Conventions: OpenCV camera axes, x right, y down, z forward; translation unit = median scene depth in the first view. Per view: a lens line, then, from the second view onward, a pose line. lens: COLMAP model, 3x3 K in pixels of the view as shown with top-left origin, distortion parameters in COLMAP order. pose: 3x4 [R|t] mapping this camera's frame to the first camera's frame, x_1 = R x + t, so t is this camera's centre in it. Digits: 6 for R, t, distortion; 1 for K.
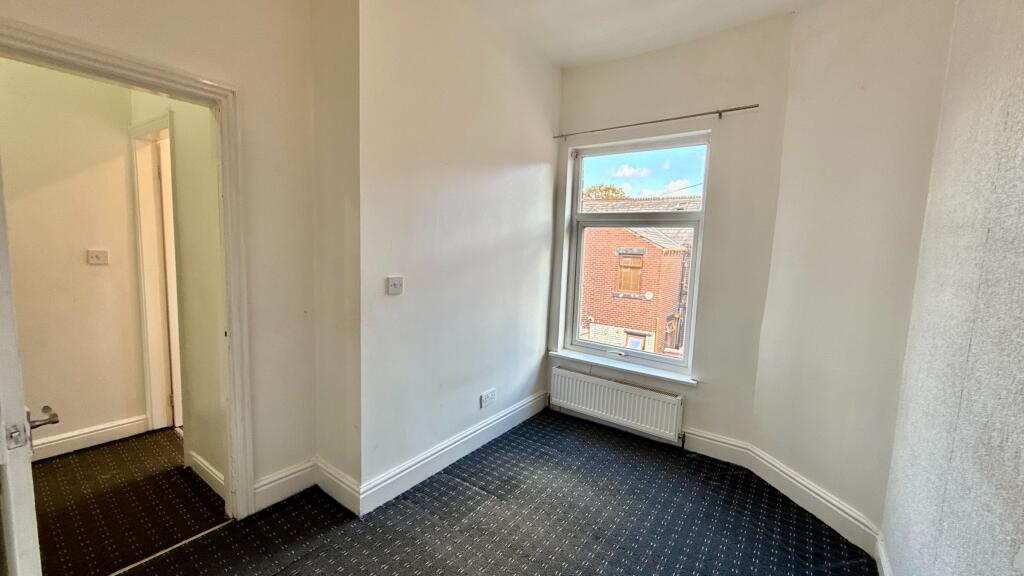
lens RADIAL K [[409.8, 0, 512.0], [0, 409.8, 288.0], [0, 0, 1]] dist [0.001090, 0.000001]
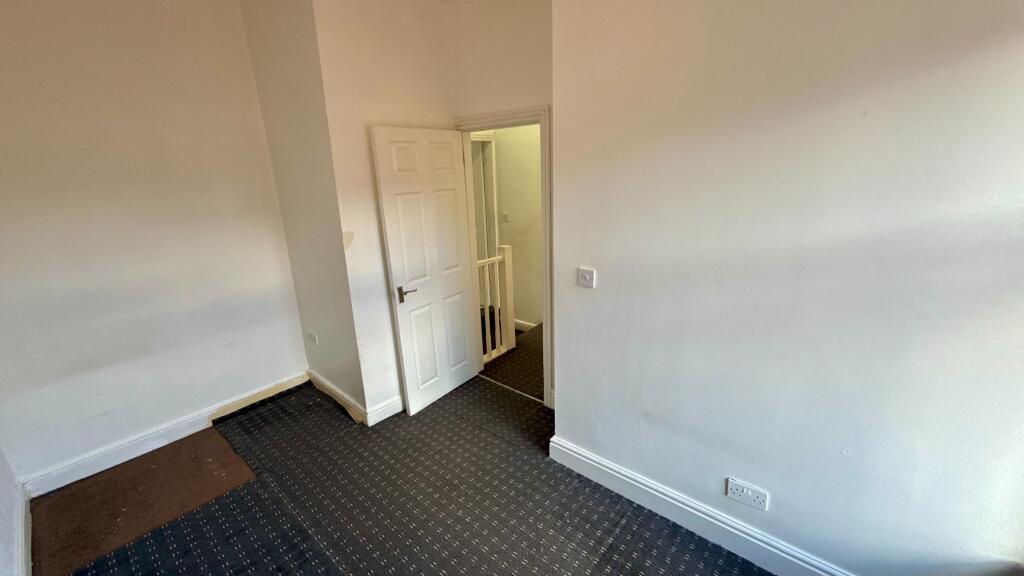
lens RADIAL K [[409.8, 0, 512.0], [0, 409.8, 288.0], [0, 0, 1]] dist [0.001090, 0.000001]
pose [[-0.088229, 0.245388, -0.965402, 0.662102], [-0.076514, 0.964648, 0.252189, -0.212434], [0.993157, 0.096117, -0.066334, 0.896547]]
